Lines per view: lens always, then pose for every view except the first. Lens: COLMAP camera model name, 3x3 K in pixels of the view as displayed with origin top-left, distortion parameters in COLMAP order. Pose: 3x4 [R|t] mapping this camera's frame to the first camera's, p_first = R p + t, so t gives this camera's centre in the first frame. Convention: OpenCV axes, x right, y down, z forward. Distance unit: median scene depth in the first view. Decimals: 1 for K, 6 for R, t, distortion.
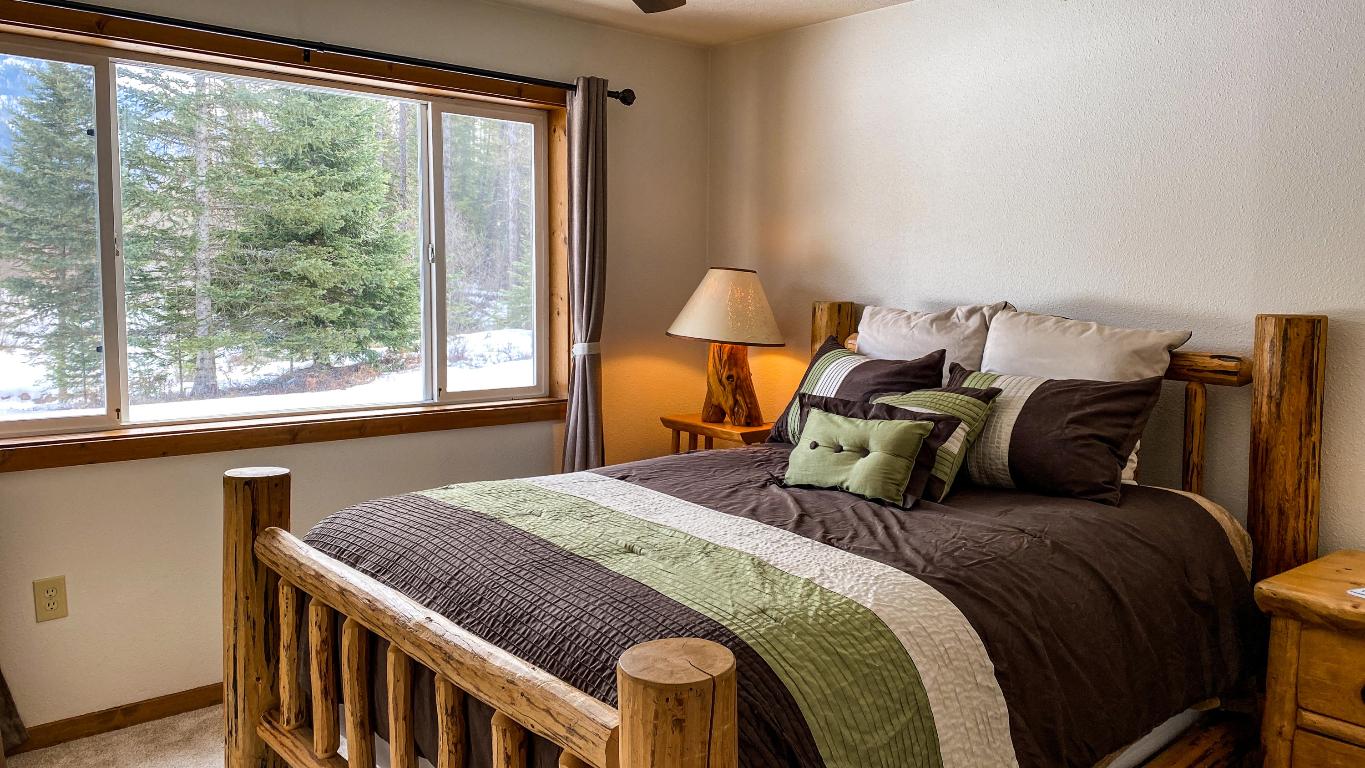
lens RADIAL K [[1015.8, 0, 682.4], [0, 1015.8, 381.6], [0, 0, 1]] dist [0.034012, -0.000784]
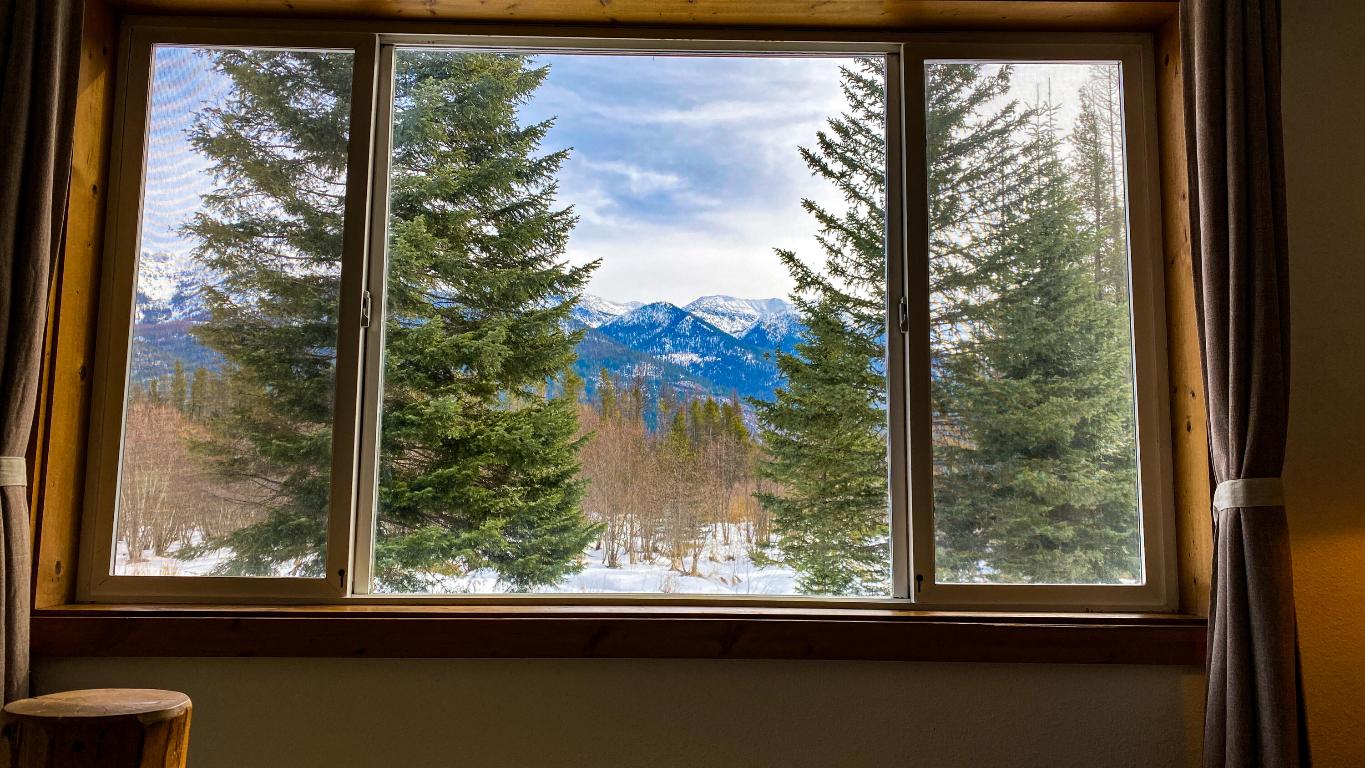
lens RADIAL K [[1015.8, 0, 685.3], [0, 1015.8, 375.5], [0, 0, 1]] dist [0.034012, -0.000784]
pose [[0.753056, -0.091033, -0.651628, 0.002600], [-0.062303, 0.976066, -0.208358, 0.005017], [0.654999, 0.197504, 0.729361, 0.120965]]
